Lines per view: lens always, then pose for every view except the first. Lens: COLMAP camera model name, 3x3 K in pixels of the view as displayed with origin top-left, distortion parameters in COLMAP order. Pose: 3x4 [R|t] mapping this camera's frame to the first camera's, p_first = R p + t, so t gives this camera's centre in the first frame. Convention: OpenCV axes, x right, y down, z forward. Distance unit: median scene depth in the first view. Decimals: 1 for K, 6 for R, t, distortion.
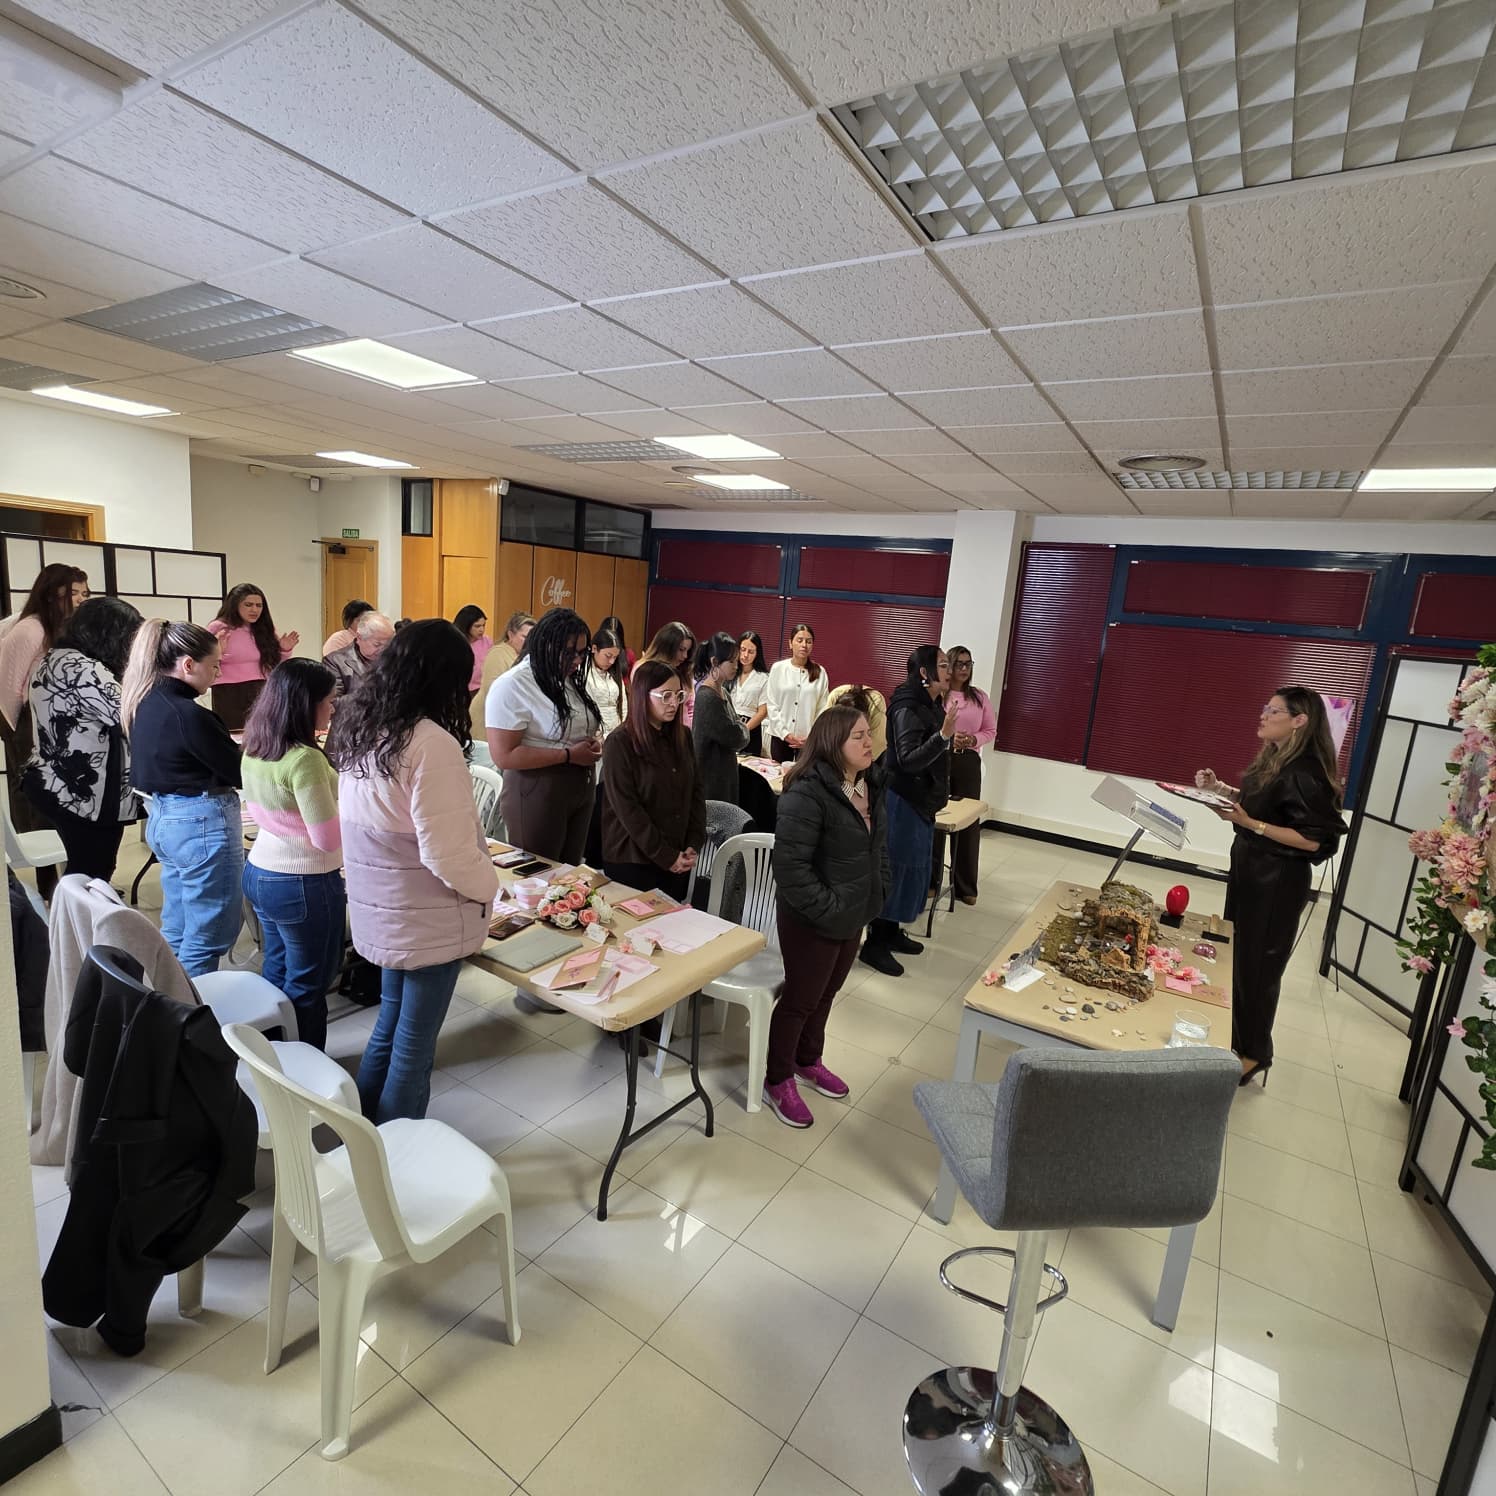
lens RADIAL K [[802.7, 0, 746.1], [0, 802.7, 746.8], [0, 0, 1]] dist [0.004656, 0.000907]
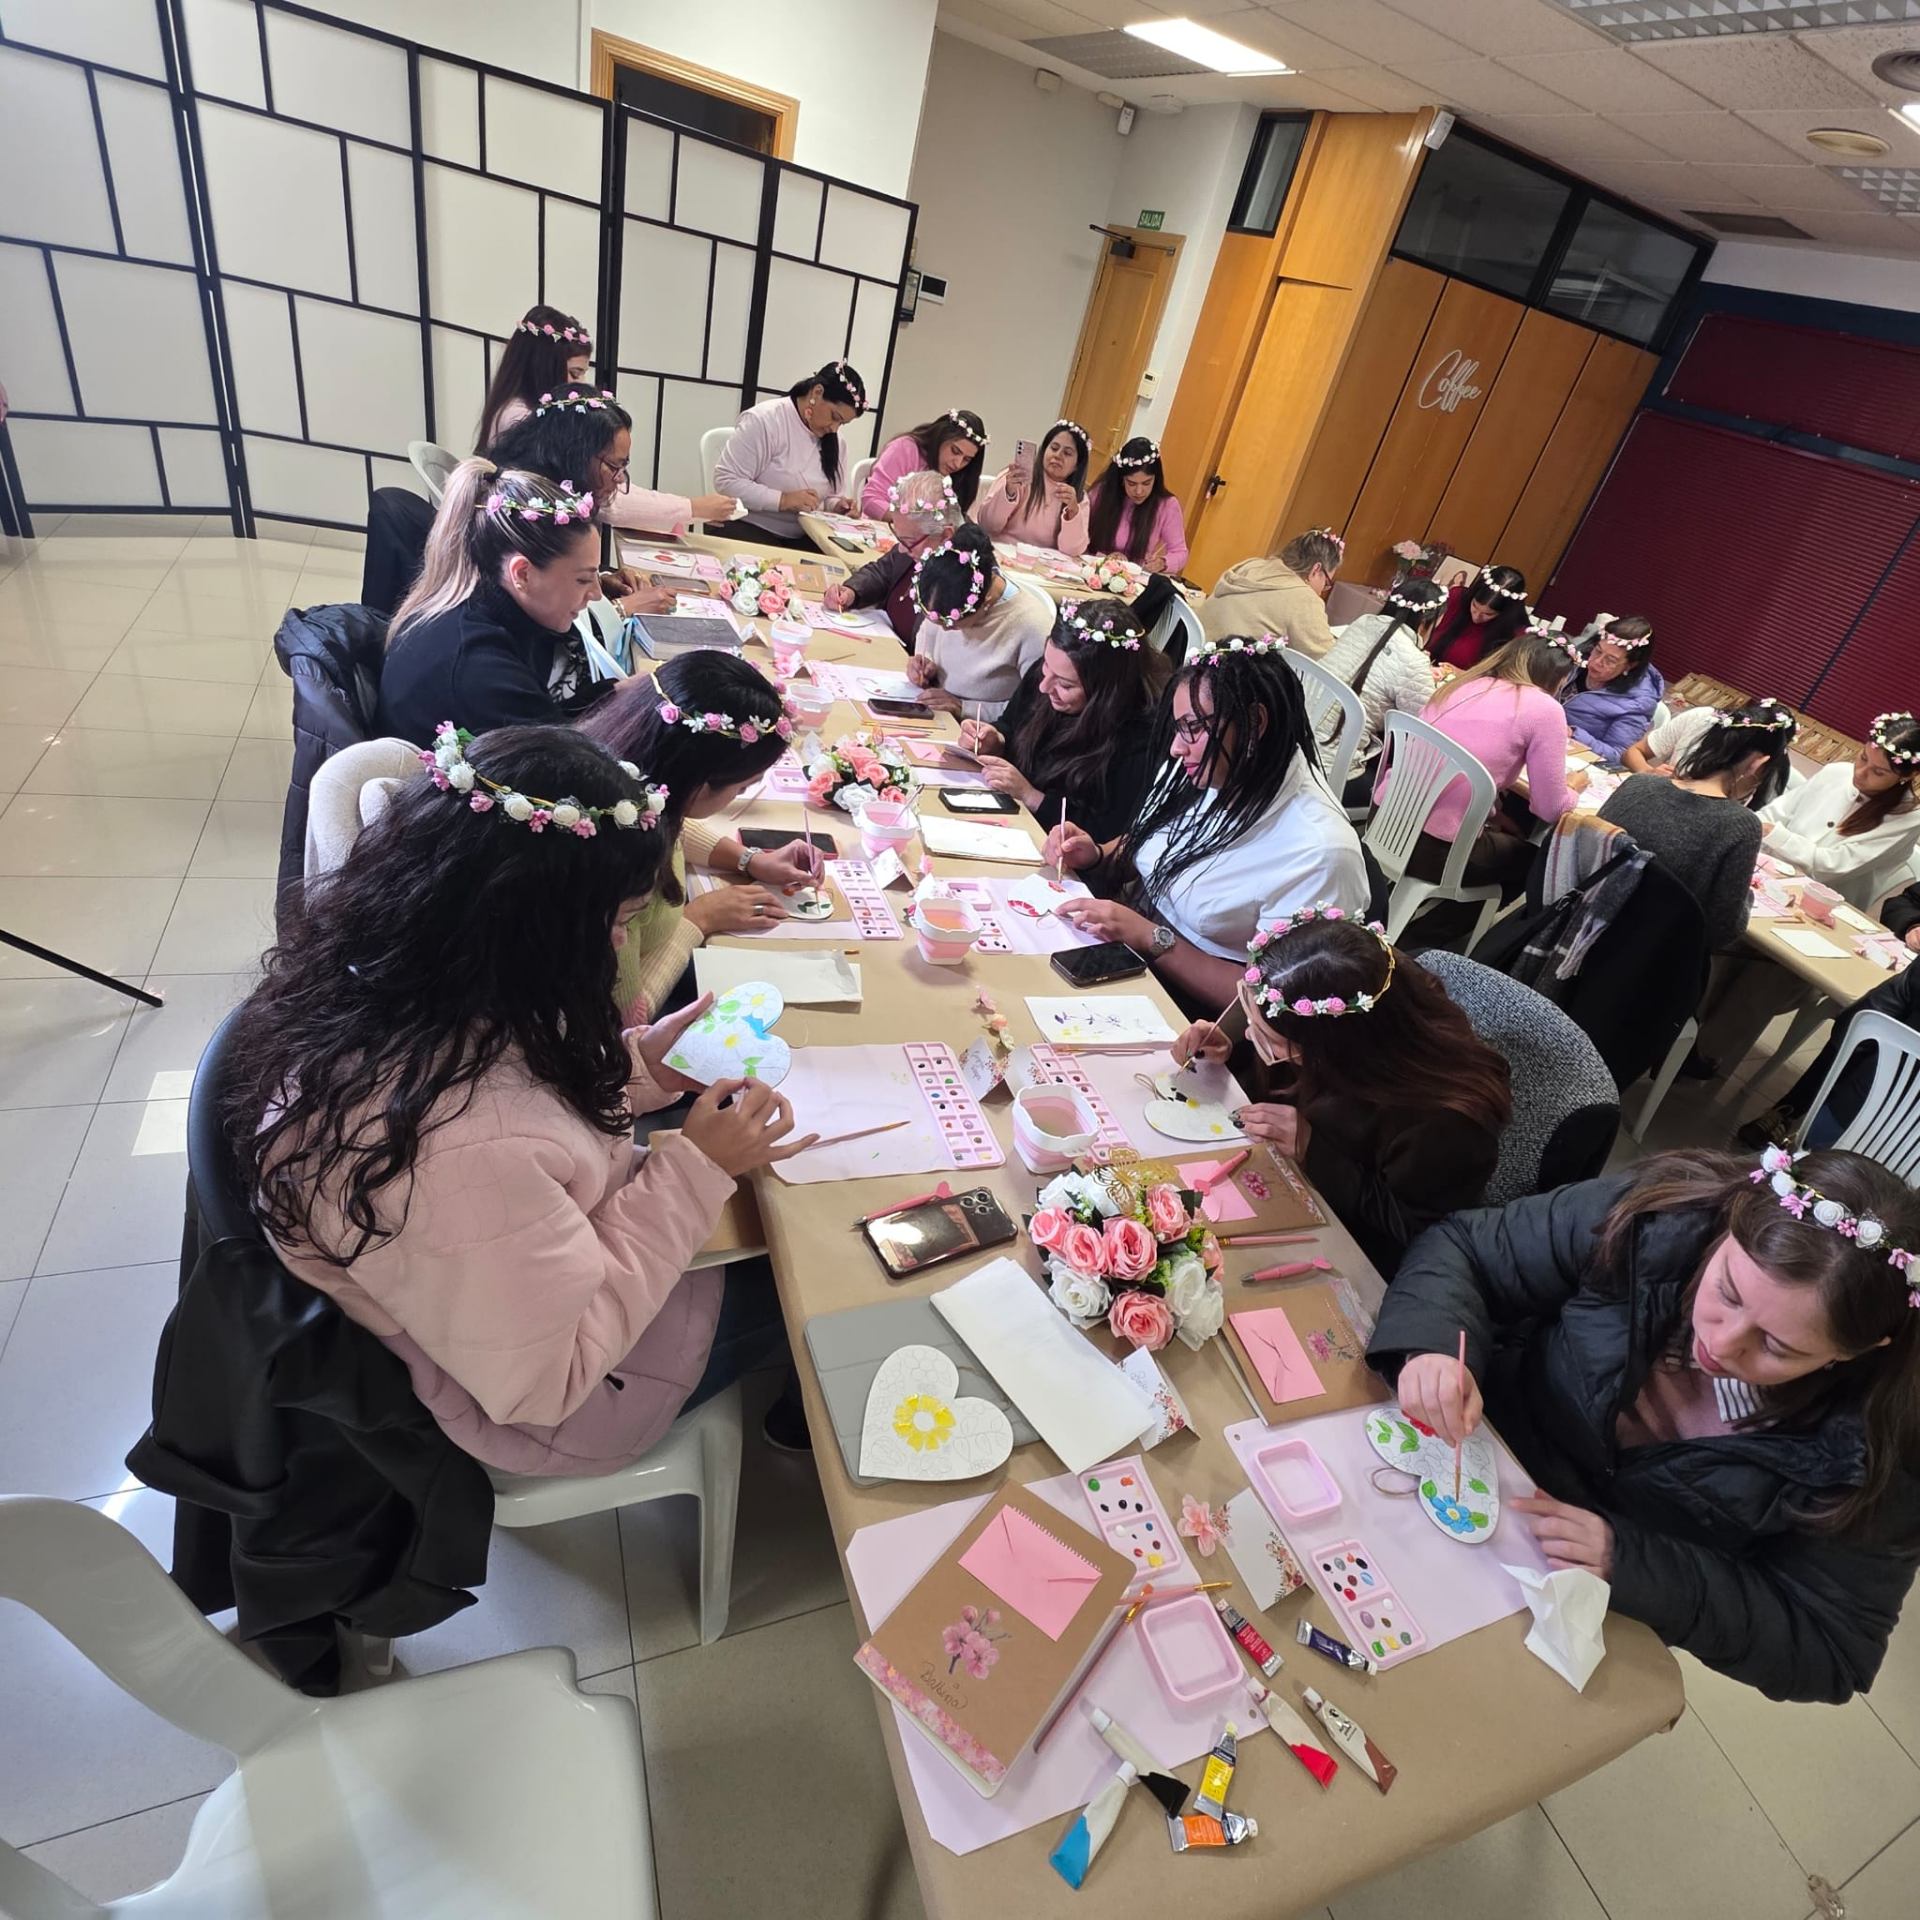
lens RADIAL K [[1030.3, 0, 972.2], [0, 1030.3, 946.1], [0, 0, 1]] dist [0.004656, 0.000907]
pose [[0.801724, 0.406791, -0.437903, -0.040656], [-0.261337, 0.897491, 0.355264, -0.017815], [0.537533, -0.170383, 0.825850, 0.200961]]
